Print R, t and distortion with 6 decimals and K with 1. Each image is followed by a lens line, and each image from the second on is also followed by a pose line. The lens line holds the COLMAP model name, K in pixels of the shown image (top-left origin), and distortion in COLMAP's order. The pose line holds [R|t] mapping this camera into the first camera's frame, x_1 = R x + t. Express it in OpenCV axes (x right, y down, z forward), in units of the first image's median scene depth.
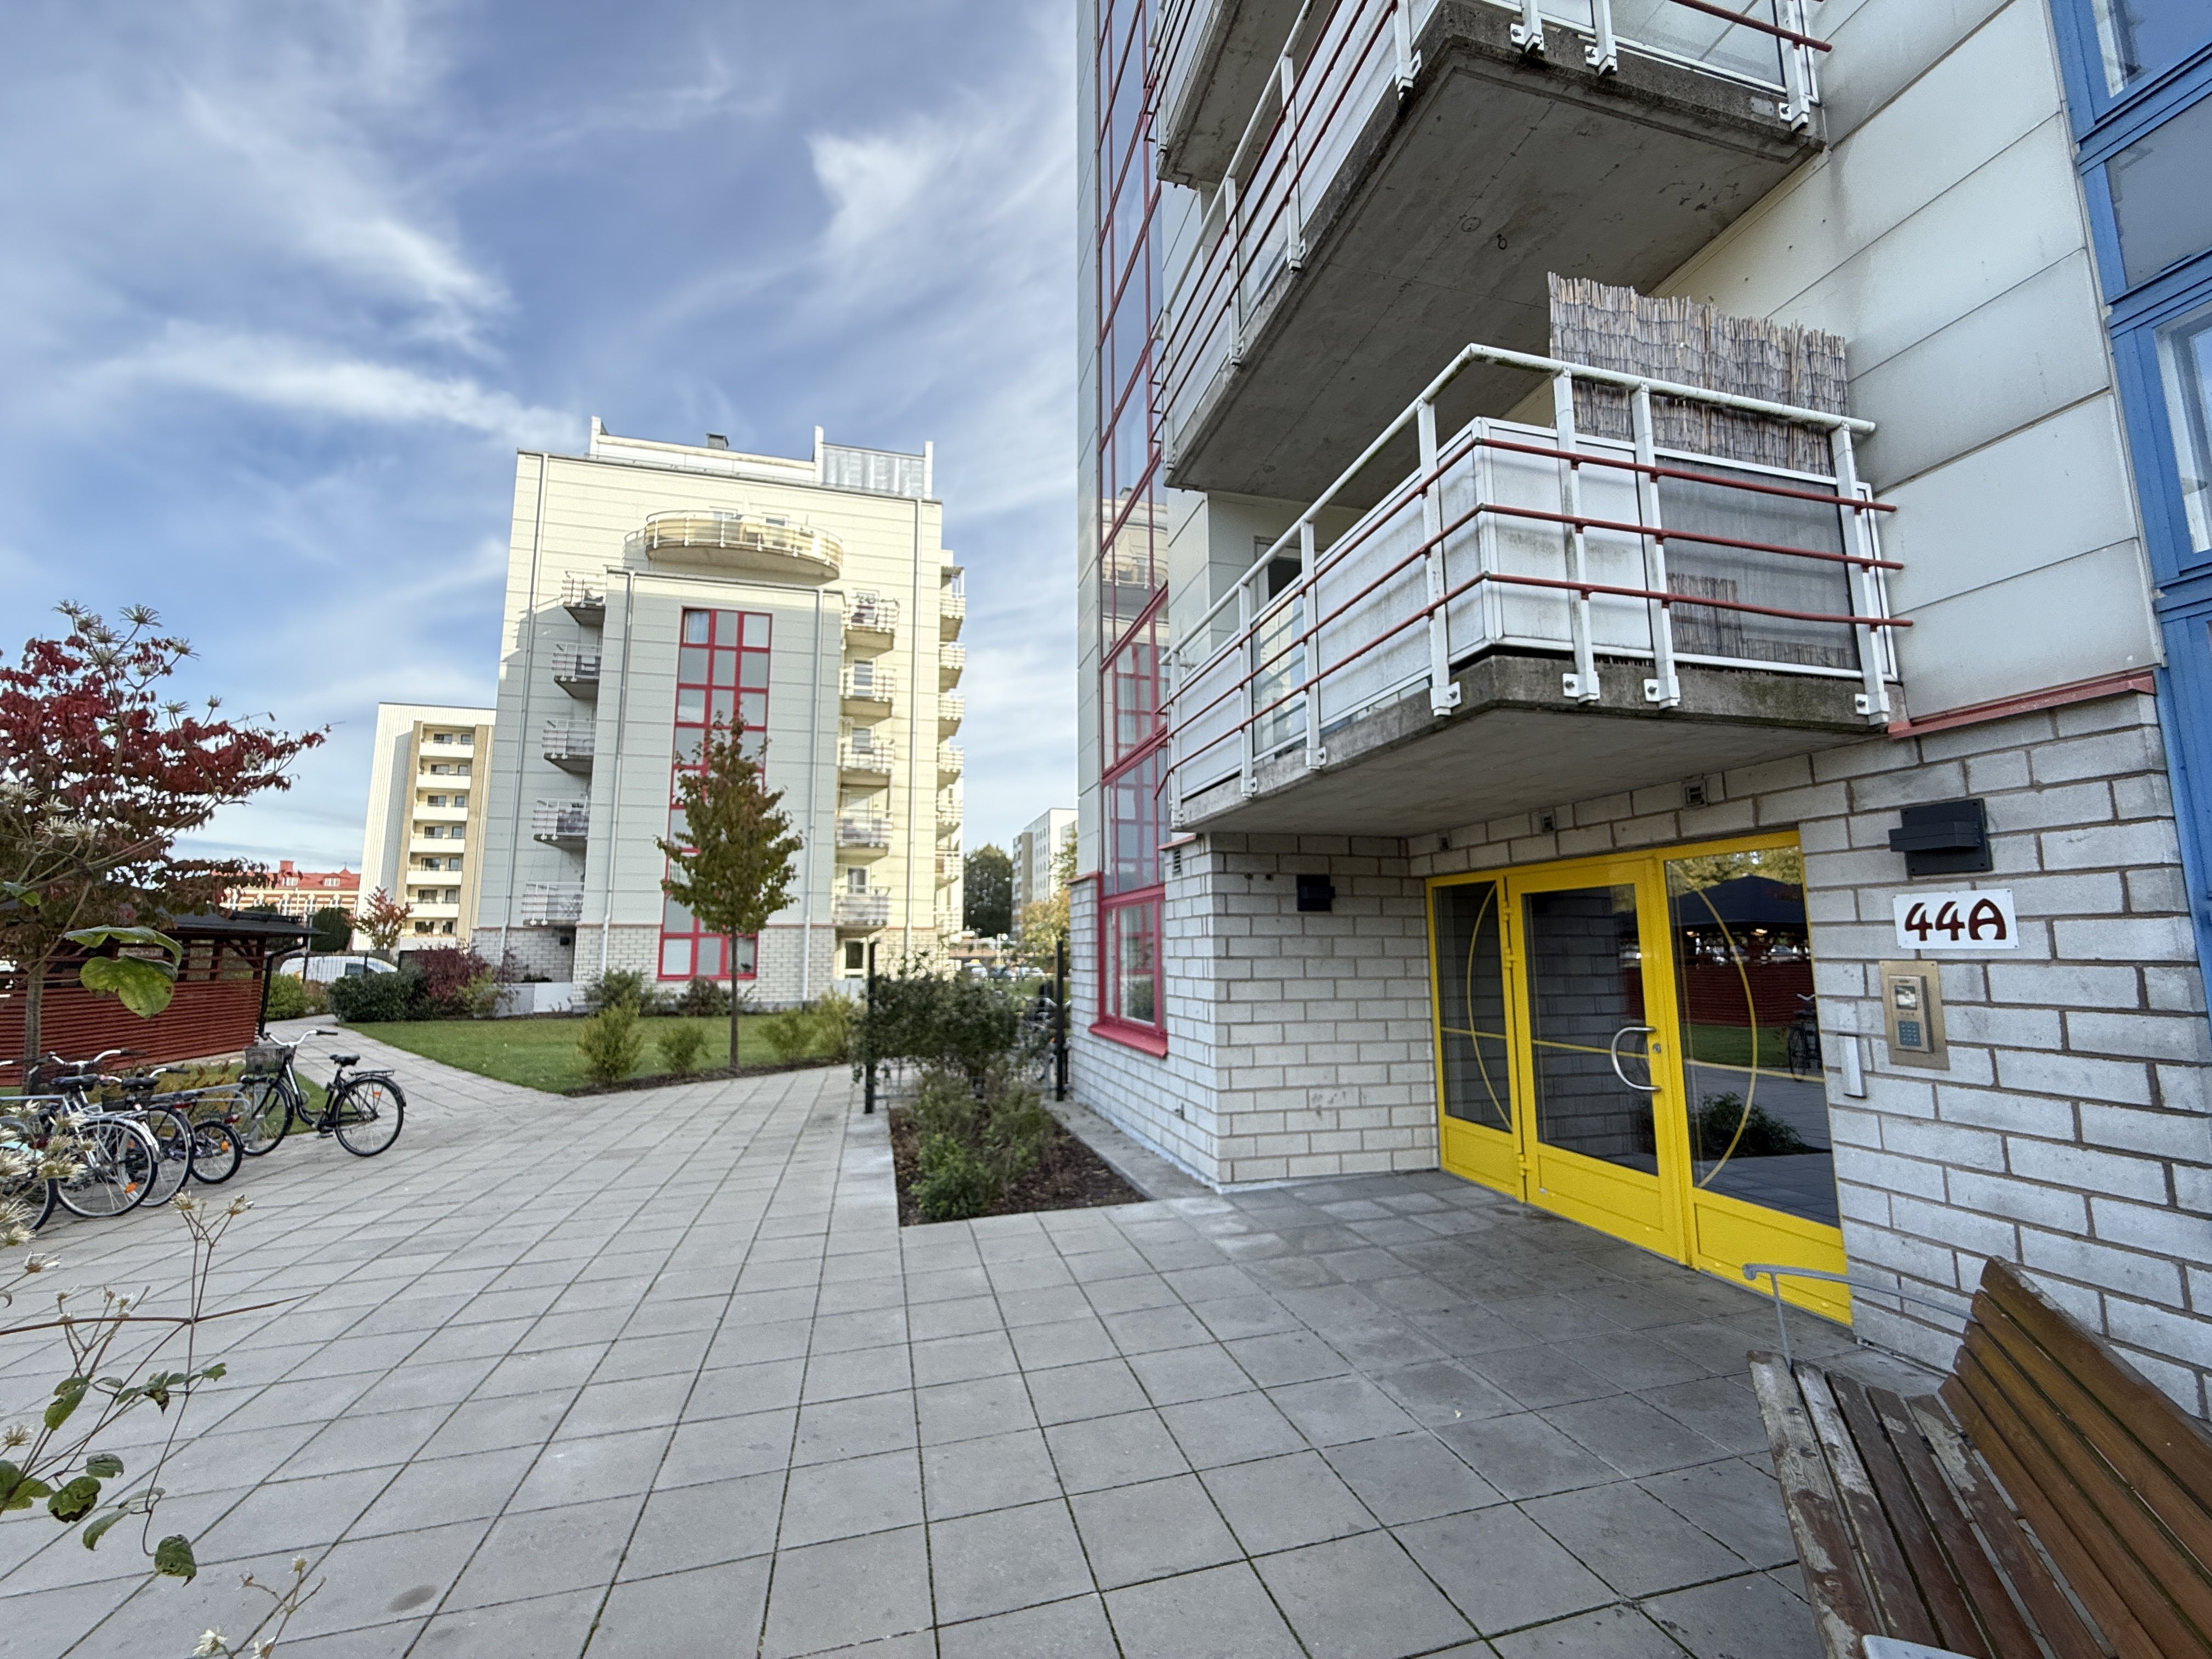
lens RADIAL K [[884.9, 0, 1099.9], [0, 884.9, 831.8], [0, 0, 1]] dist [0.000866, 0.000186]
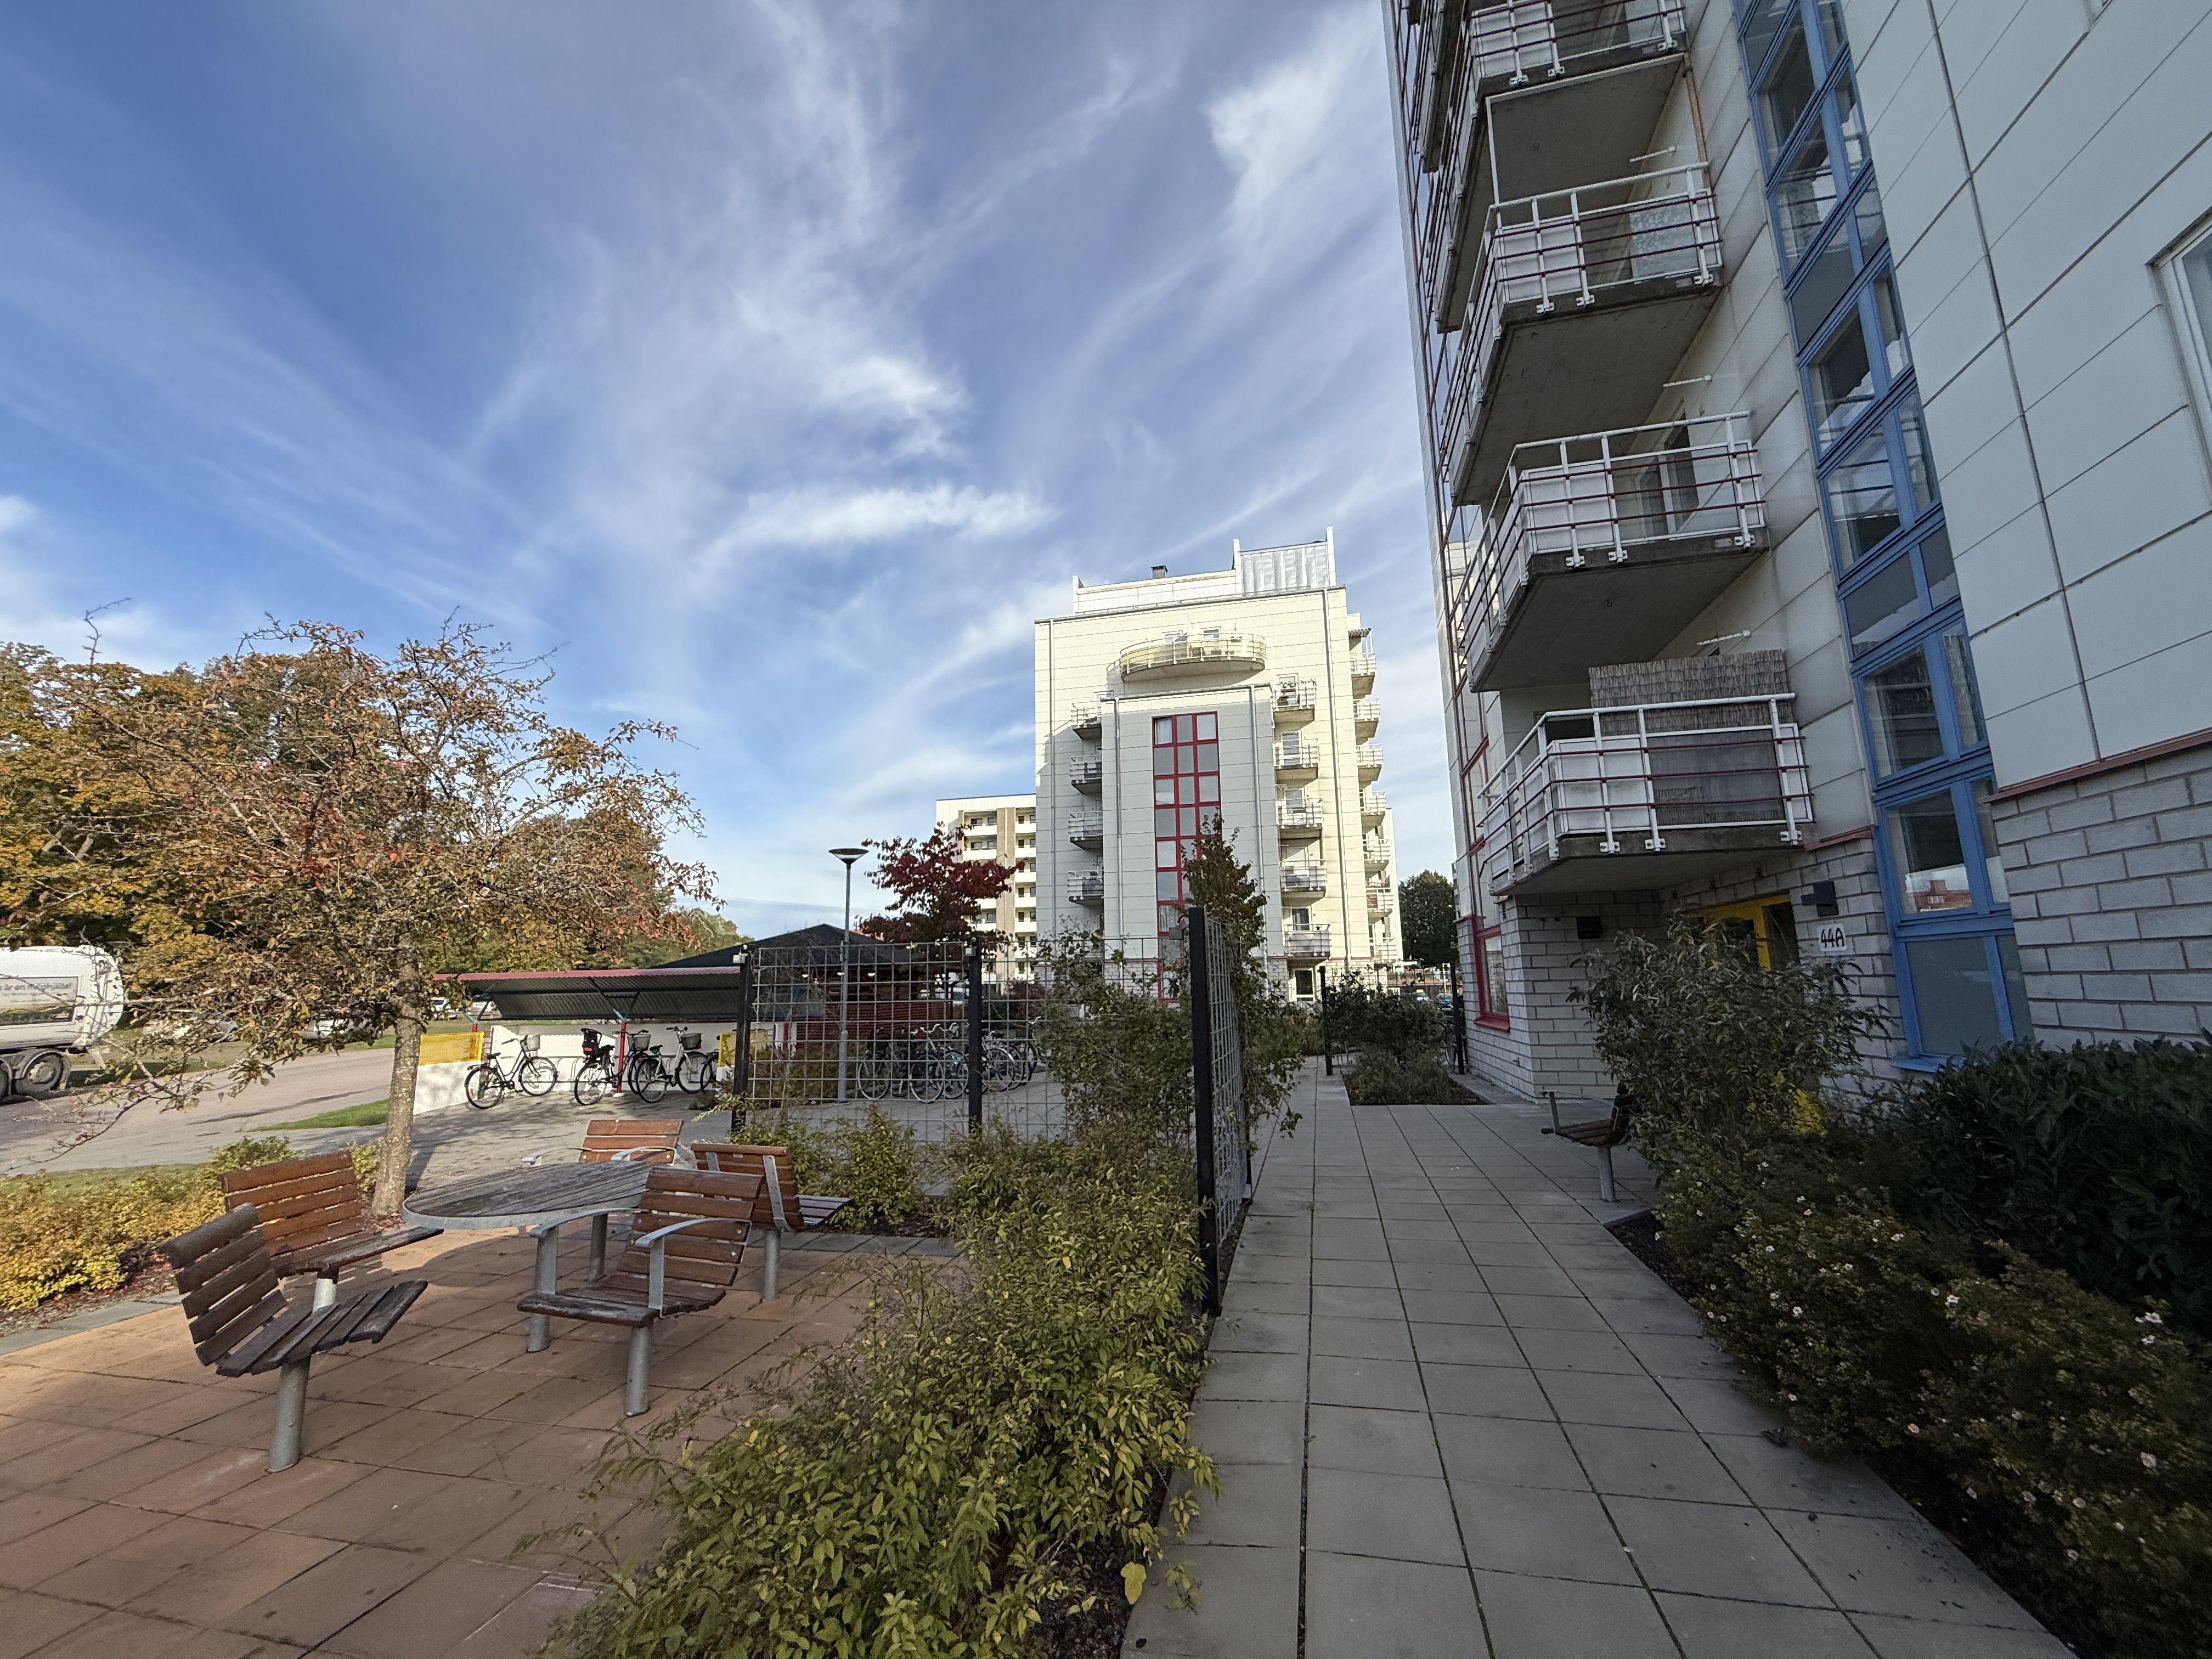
lens RADIAL K [[884.9, 0, 1099.9], [0, 884.9, 831.8], [0, 0, 1]] dist [0.000866, 0.000186]
pose [[0.884030, -0.090278, -0.458630, 0.046542], [0.073916, 0.995826, -0.053545, -0.019642], [0.461549, 0.013435, 0.887013, -0.197817]]
